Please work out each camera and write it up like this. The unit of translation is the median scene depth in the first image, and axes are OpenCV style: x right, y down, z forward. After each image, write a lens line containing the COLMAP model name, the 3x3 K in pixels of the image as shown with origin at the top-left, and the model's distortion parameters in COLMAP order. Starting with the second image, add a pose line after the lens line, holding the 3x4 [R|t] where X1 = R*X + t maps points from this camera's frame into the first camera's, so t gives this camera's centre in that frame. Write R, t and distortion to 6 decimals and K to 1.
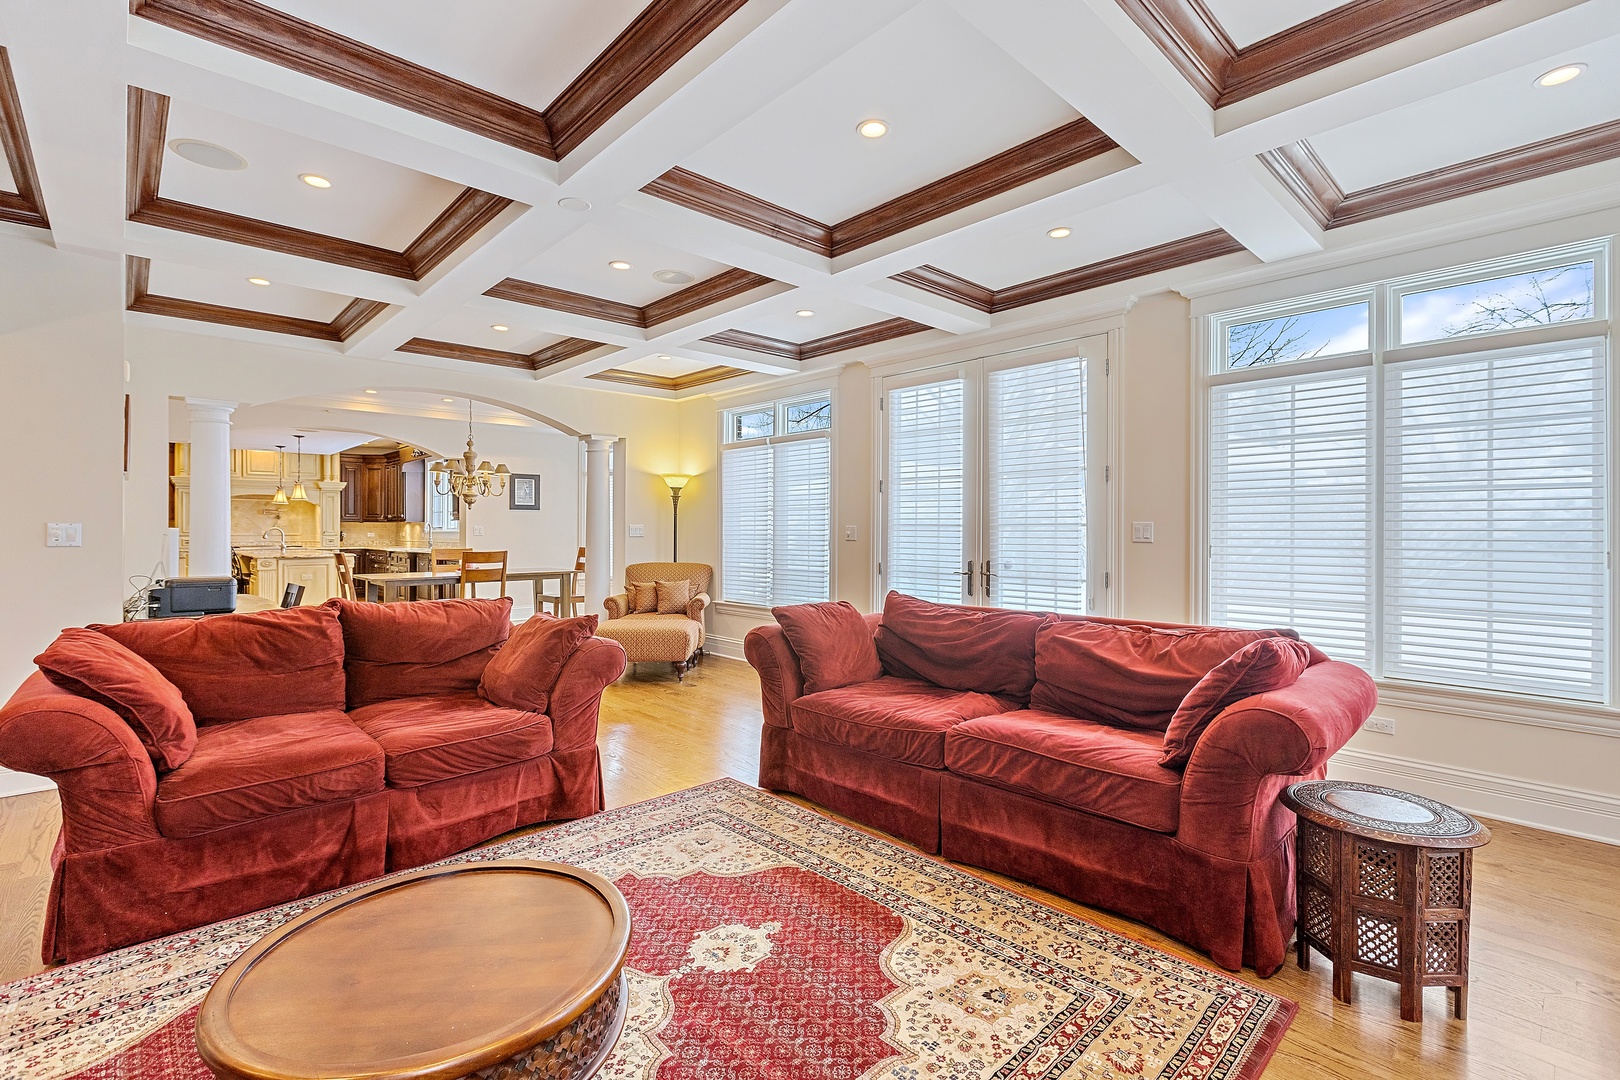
lens RADIAL K [[716.3, 0, 797.1], [0, 716.3, 532.3], [0, 0, 1]] dist [0.002136, 0.000301]
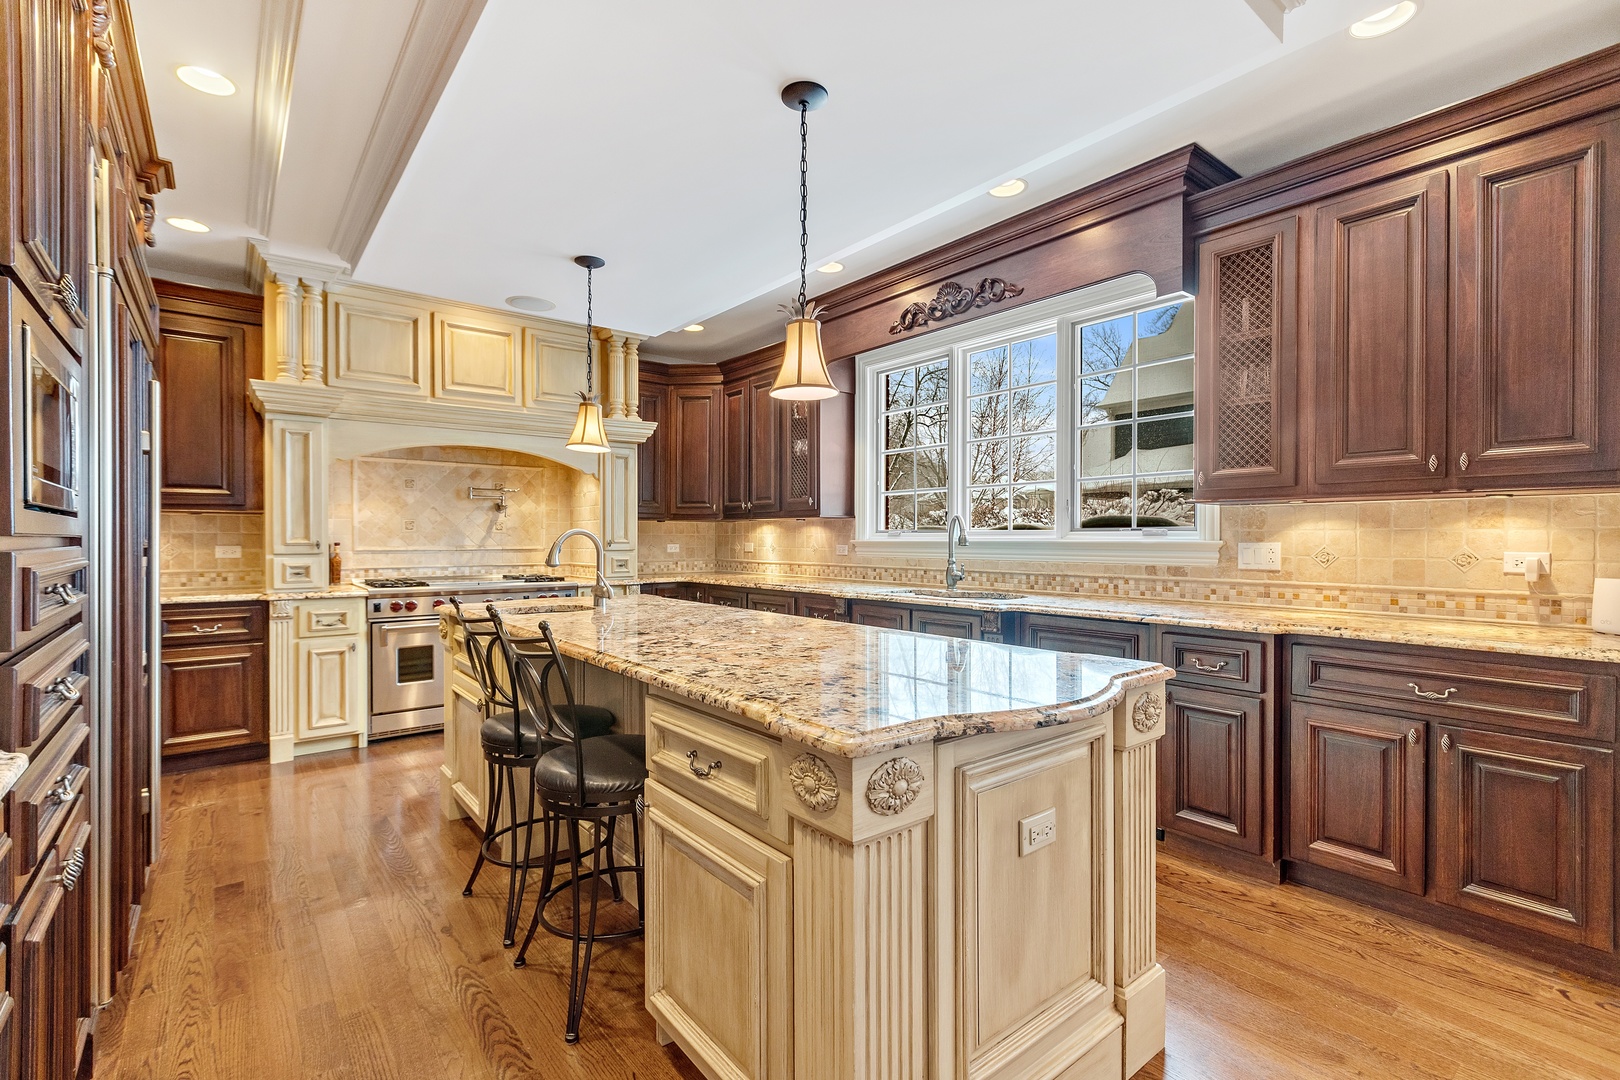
lens RADIAL K [[716.3, 0, 801.7], [0, 716.3, 544.4], [0, 0, 1]] dist [0.002136, 0.000301]
pose [[0.996679, -0.001623, -0.081419, -0.507705], [0.002046, 0.999985, 0.005105, -0.001288], [0.081410, -0.005255, 0.996667, 0.591490]]
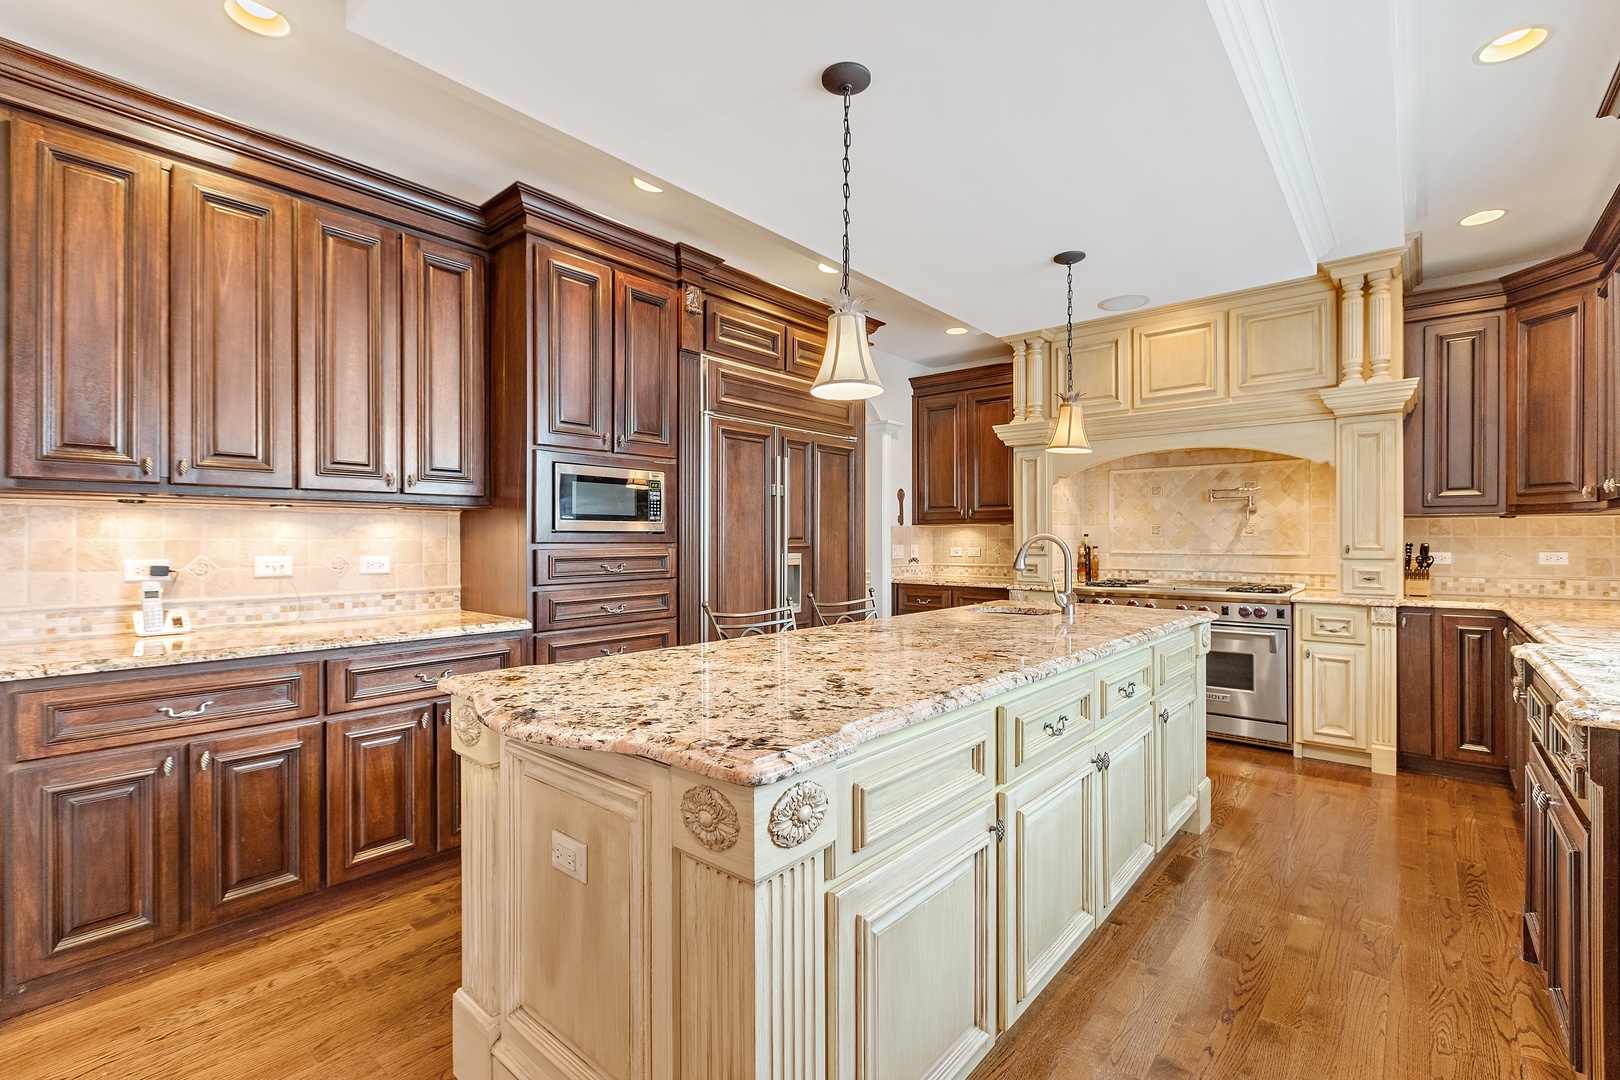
lens RADIAL K [[716.3, 0, 828.6], [0, 716.3, 540.5], [0, 0, 1]] dist [0.002136, 0.000301]
pose [[0.132308, -0.003295, -0.991203, -0.372158], [-0.003316, 0.999987, -0.003767, -0.002065], [0.991203, 0.003786, 0.132295, 0.720812]]
